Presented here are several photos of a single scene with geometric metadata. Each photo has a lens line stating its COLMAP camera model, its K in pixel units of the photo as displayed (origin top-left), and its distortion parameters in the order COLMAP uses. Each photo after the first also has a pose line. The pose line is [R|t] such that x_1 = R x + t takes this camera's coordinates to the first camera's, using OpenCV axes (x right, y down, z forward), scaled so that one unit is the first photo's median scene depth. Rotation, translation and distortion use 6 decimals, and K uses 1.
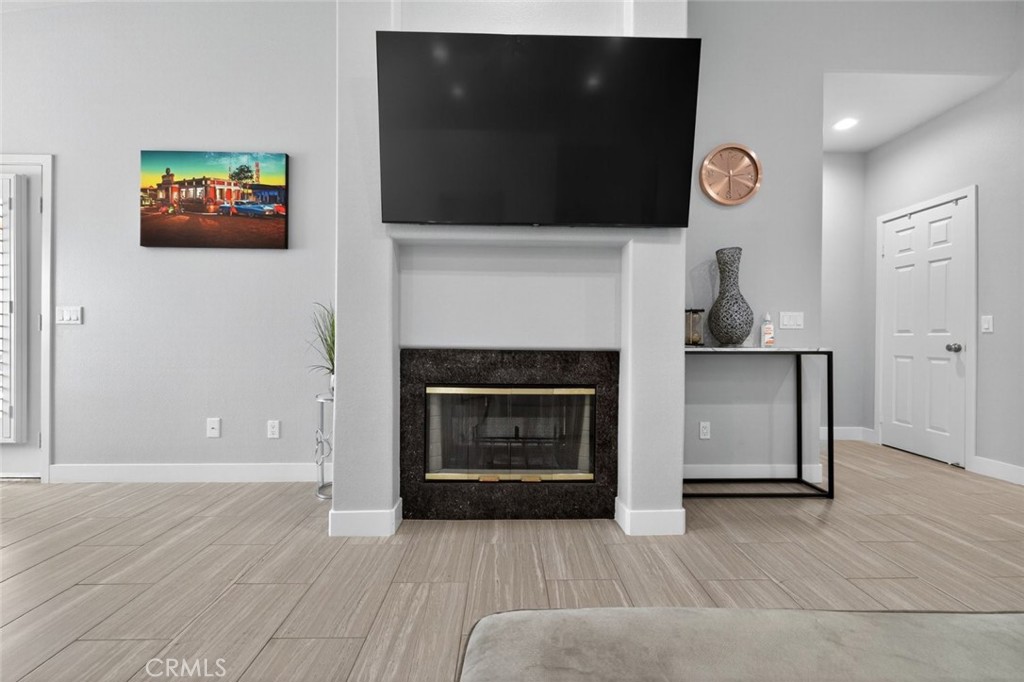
lens RADIAL K [[426.2, 0, 512.1], [0, 426.2, 336.9], [0, 0, 1]] dist [0.000046, -0.000087]
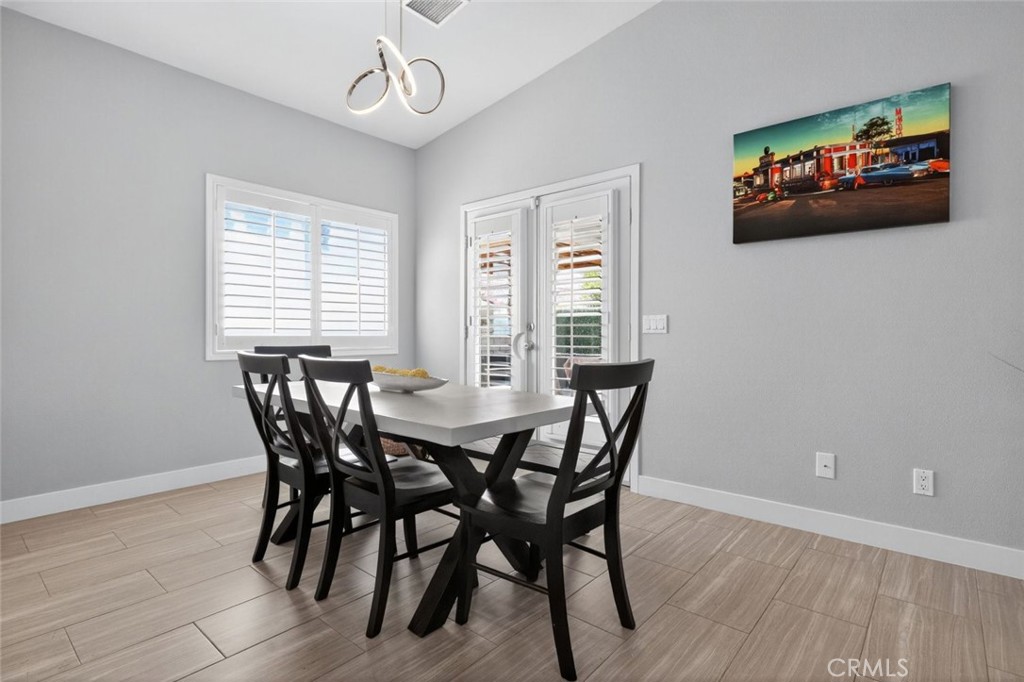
lens RADIAL K [[496.1, 0, 517.9], [0, 496.1, 335.6], [0, 0, 1]] dist [0.000033, 0.000061]
pose [[0.749390, -0.001887, -0.662126, -0.527333], [-0.002651, 0.999979, -0.005849, -0.017582], [0.662124, 0.006139, 0.749369, -0.054098]]
